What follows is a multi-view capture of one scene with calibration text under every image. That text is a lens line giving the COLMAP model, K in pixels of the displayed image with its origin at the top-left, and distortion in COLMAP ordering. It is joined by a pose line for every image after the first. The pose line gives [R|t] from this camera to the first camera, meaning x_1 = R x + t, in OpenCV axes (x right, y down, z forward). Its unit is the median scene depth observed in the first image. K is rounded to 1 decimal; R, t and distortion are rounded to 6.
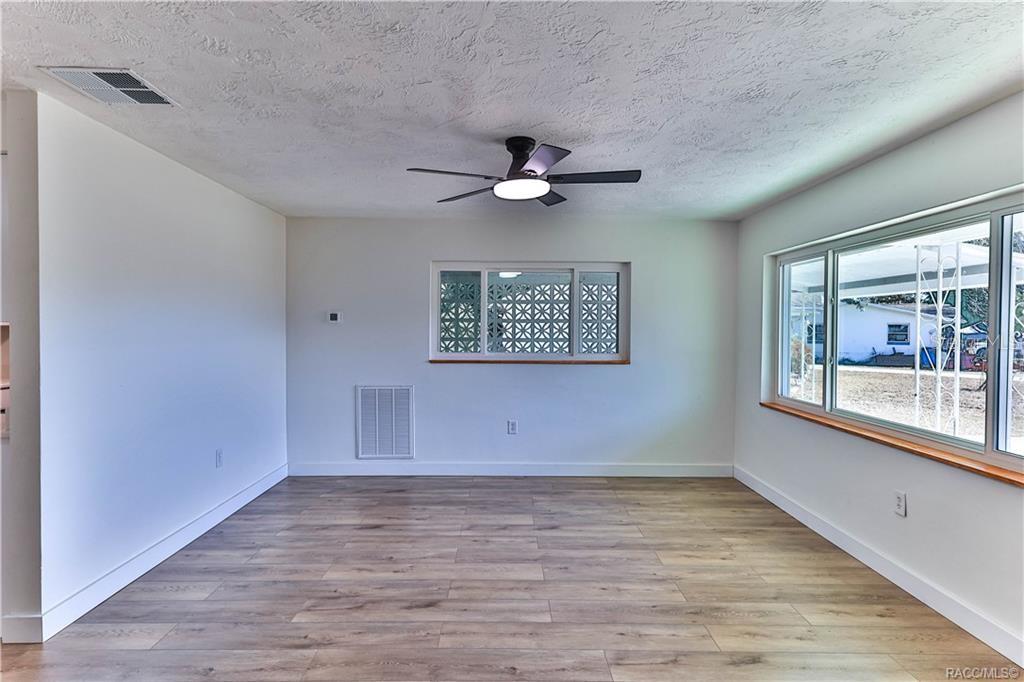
lens RADIAL K [[533.8, 0, 514.4], [0, 533.8, 338.3], [0, 0, 1]] dist [0.006895, 0.002086]
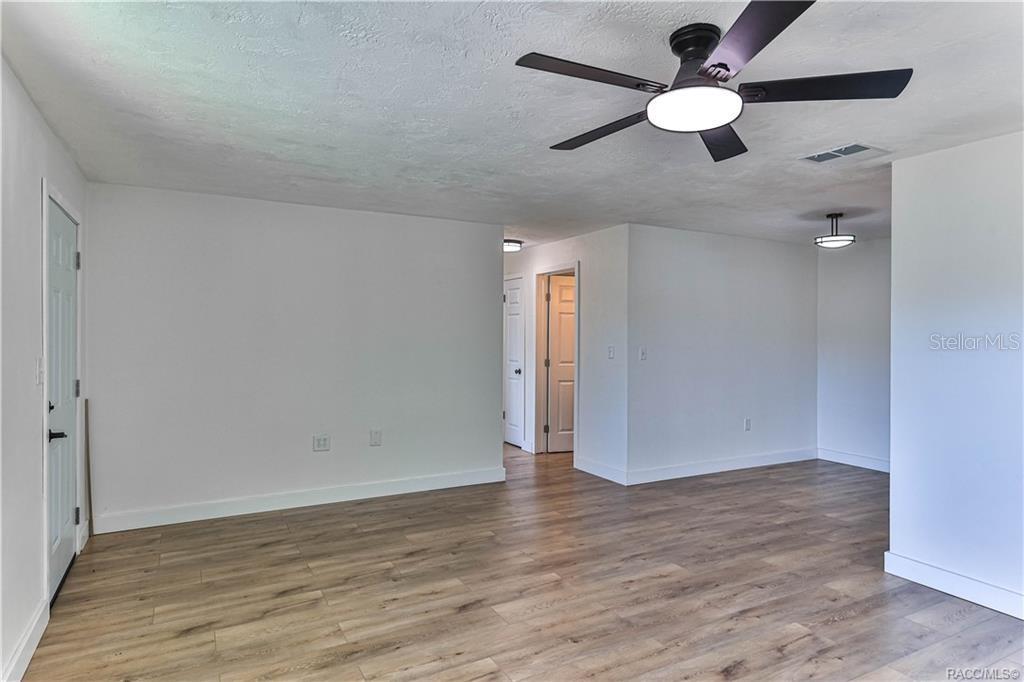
lens RADIAL K [[608.6, 0, 515.1], [0, 608.6, 338.3], [0, 0, 1]] dist [0.005622, 0.002127]
pose [[-0.889113, -0.004943, -0.457660, 0.638929], [-0.016077, 0.999662, 0.020436, -0.033145], [0.457404, 0.025528, -0.888892, 1.894720]]
